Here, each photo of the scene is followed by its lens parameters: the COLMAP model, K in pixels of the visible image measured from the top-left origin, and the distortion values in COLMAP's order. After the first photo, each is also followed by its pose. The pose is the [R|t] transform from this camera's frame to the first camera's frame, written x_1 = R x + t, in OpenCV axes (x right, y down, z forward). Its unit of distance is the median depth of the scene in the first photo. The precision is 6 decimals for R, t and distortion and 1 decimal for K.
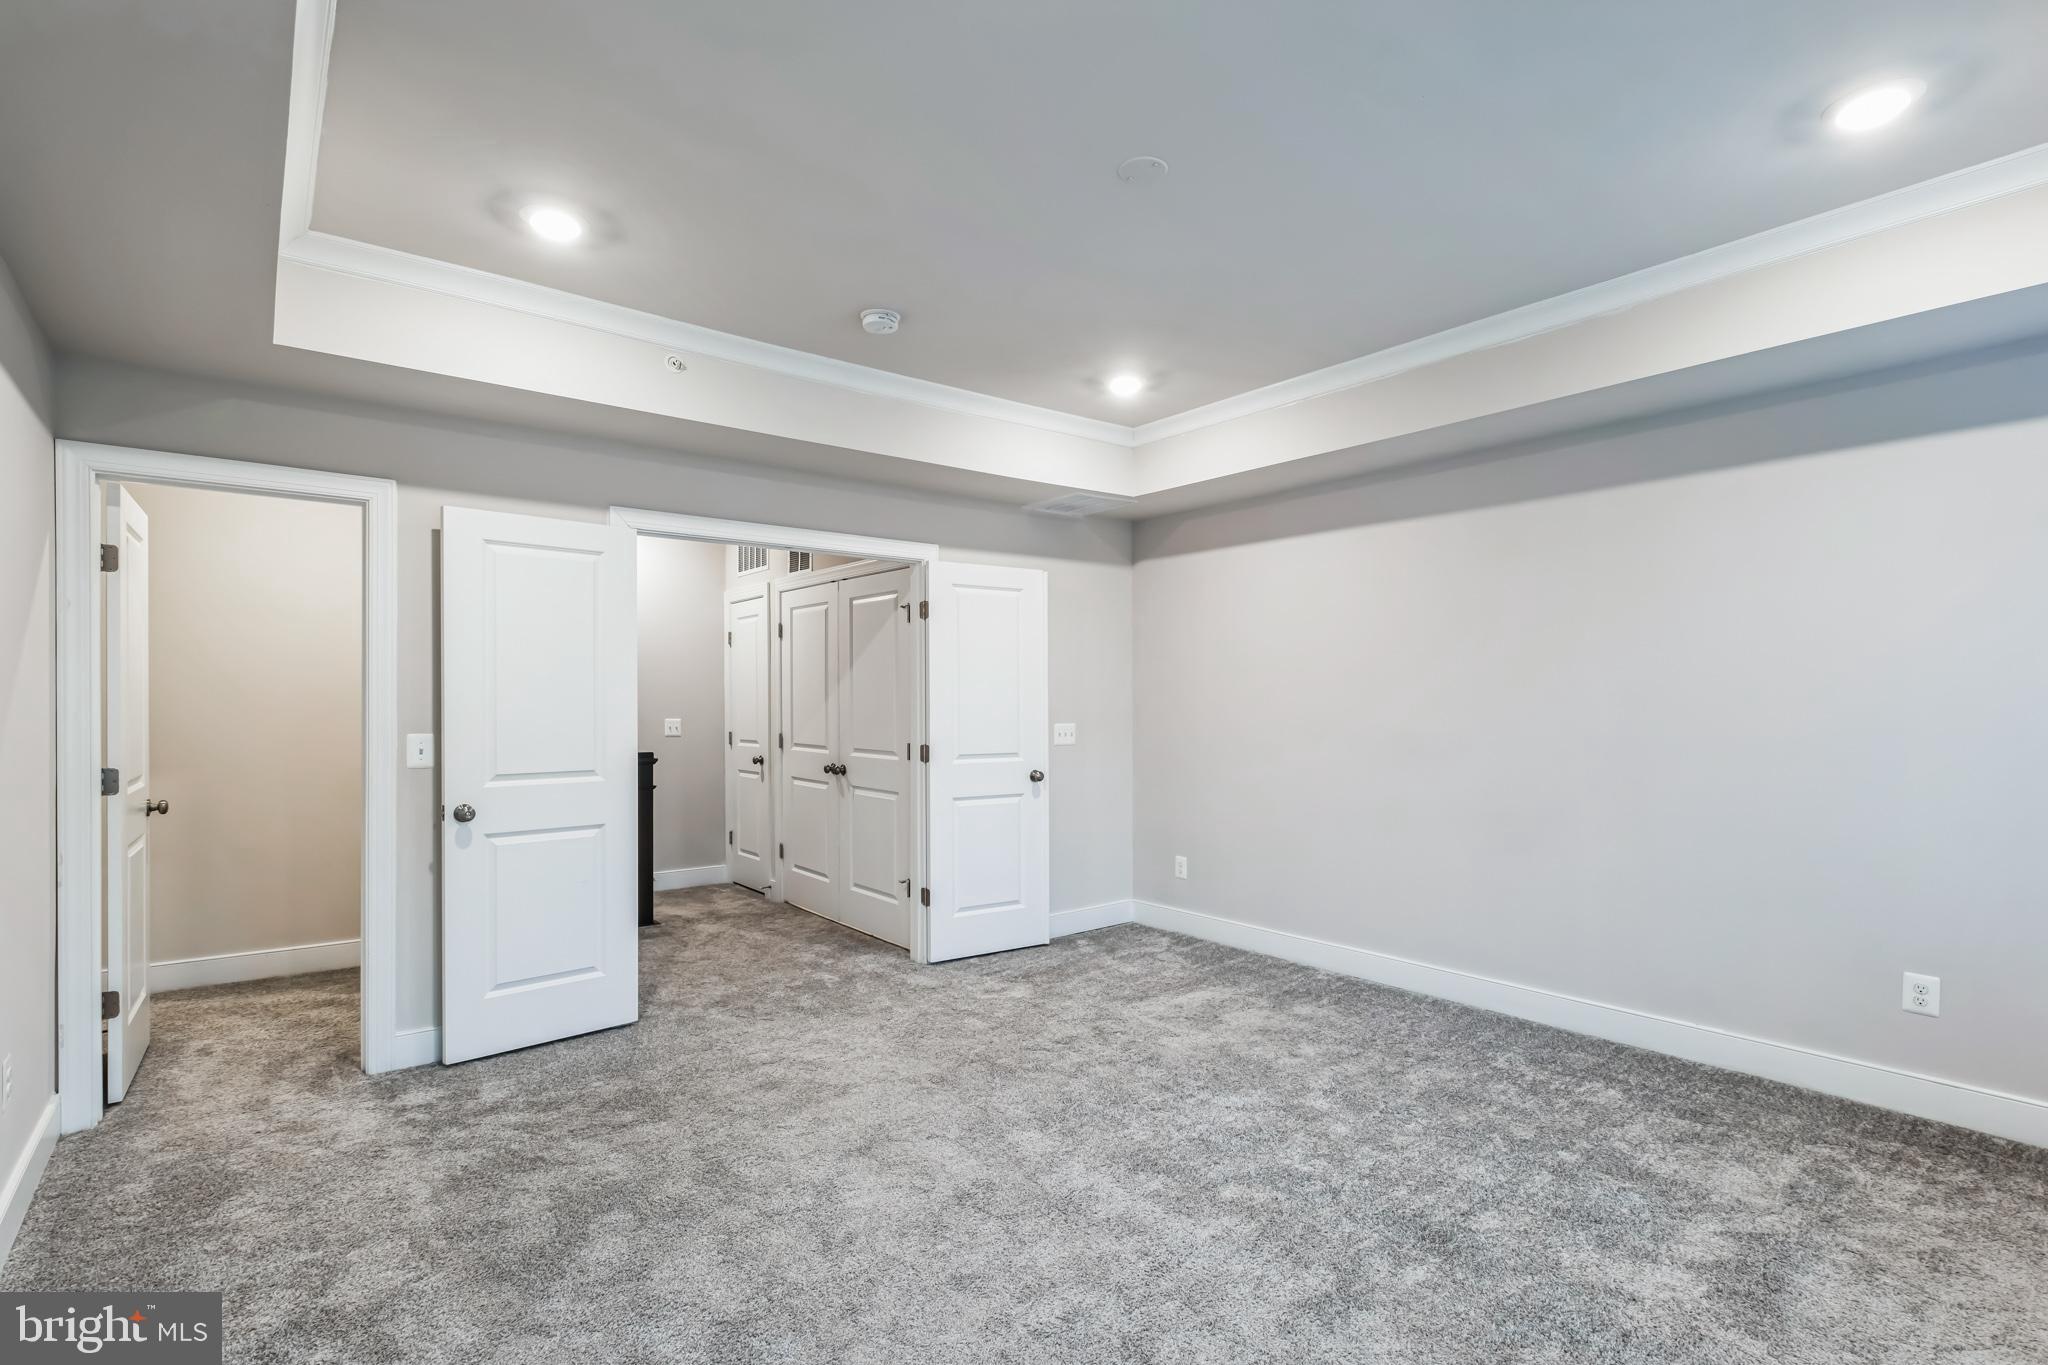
lens RADIAL K [[1002.6, 0, 1026.0], [0, 1002.6, 693.7], [0, 0, 1]] dist [0.000505, 0.000009]
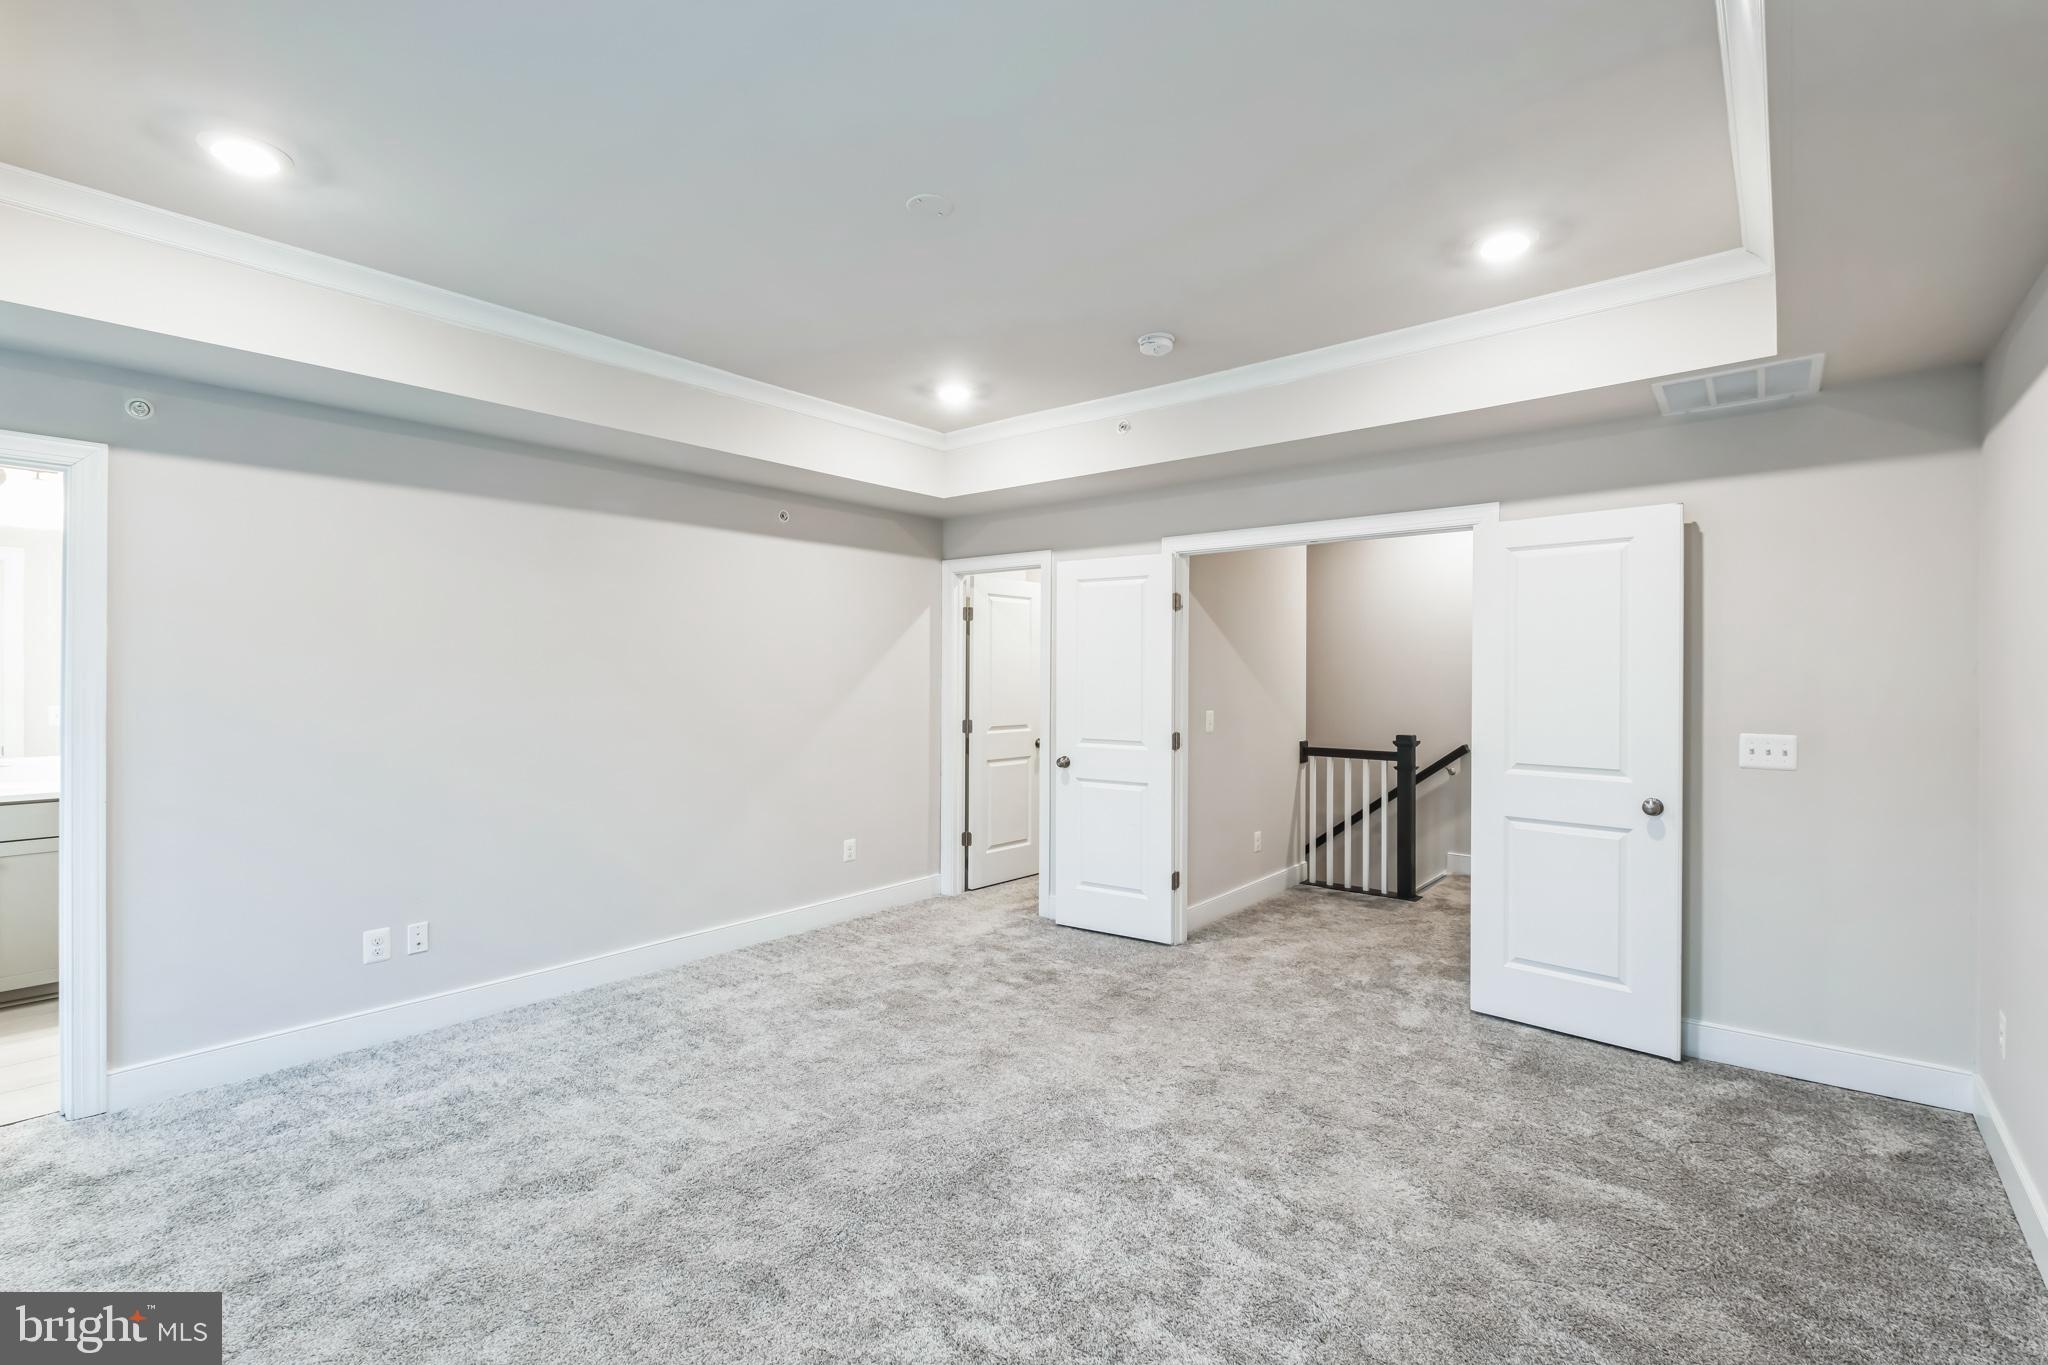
lens RADIAL K [[895.1, 0, 1014.8], [0, 895.1, 673.6], [0, 0, 1]] dist [-0.000617, -0.003428]
pose [[0.207775, -0.001292, -0.978176, 0.772016], [-0.001752, 0.999997, -0.001693, -0.011612], [0.978175, 0.002065, 0.207772, 0.665696]]
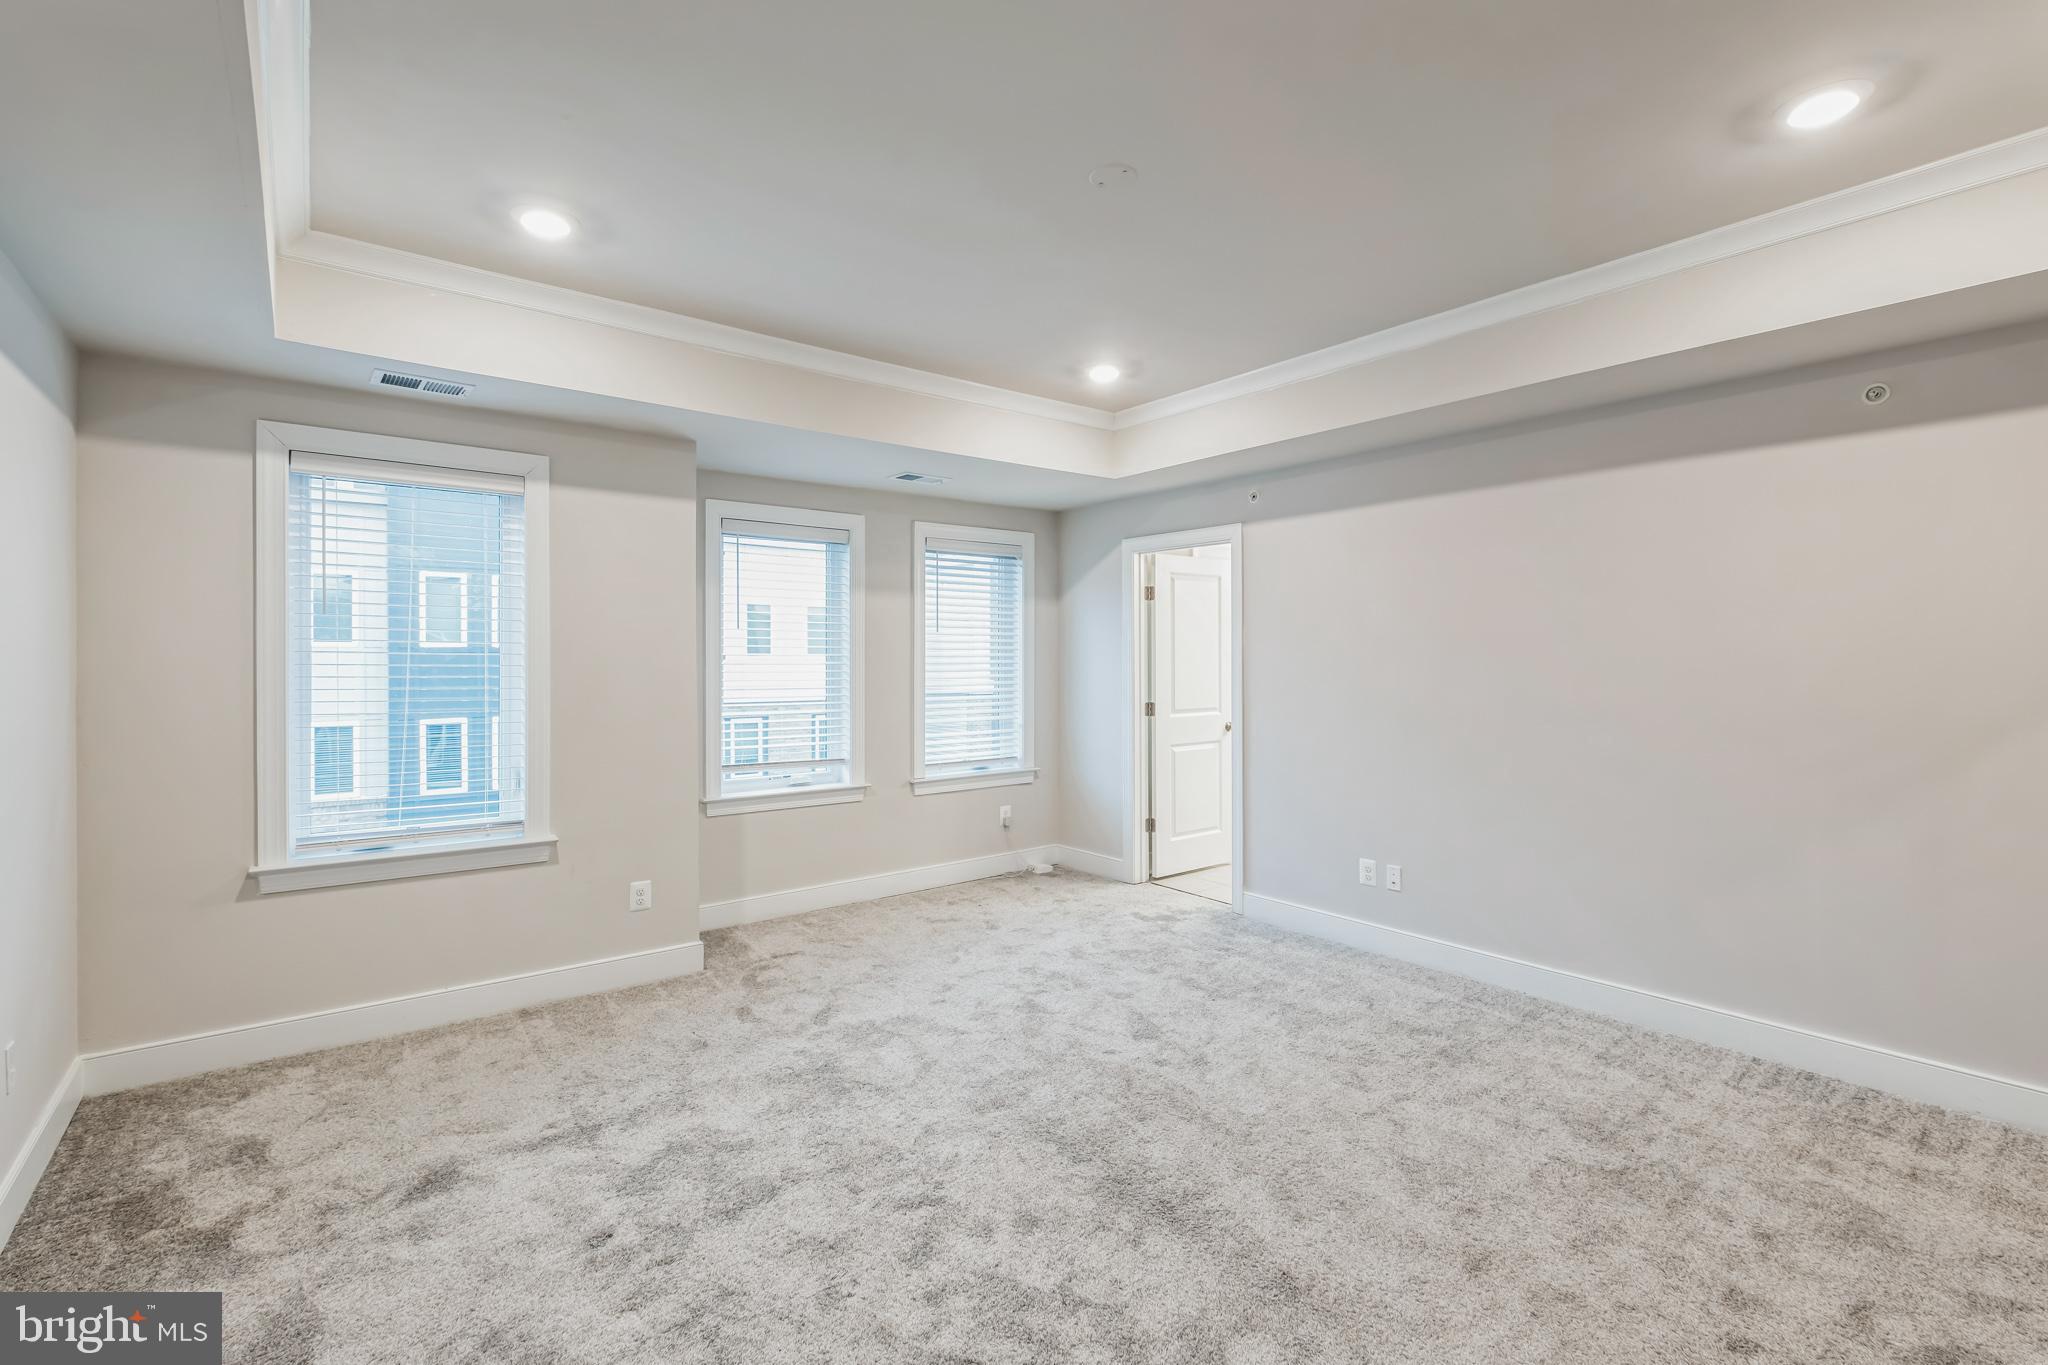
lens RADIAL K [[901.6, 0, 1018.2], [0, 901.6, 656.6], [0, 0, 1]] dist [0.000230, -0.000551]
pose [[-0.999920, 0.004589, -0.011806, 0.160739], [0.004571, 0.999988, 0.001549, -0.017284], [0.011813, 0.001494, -0.999929, 1.433886]]
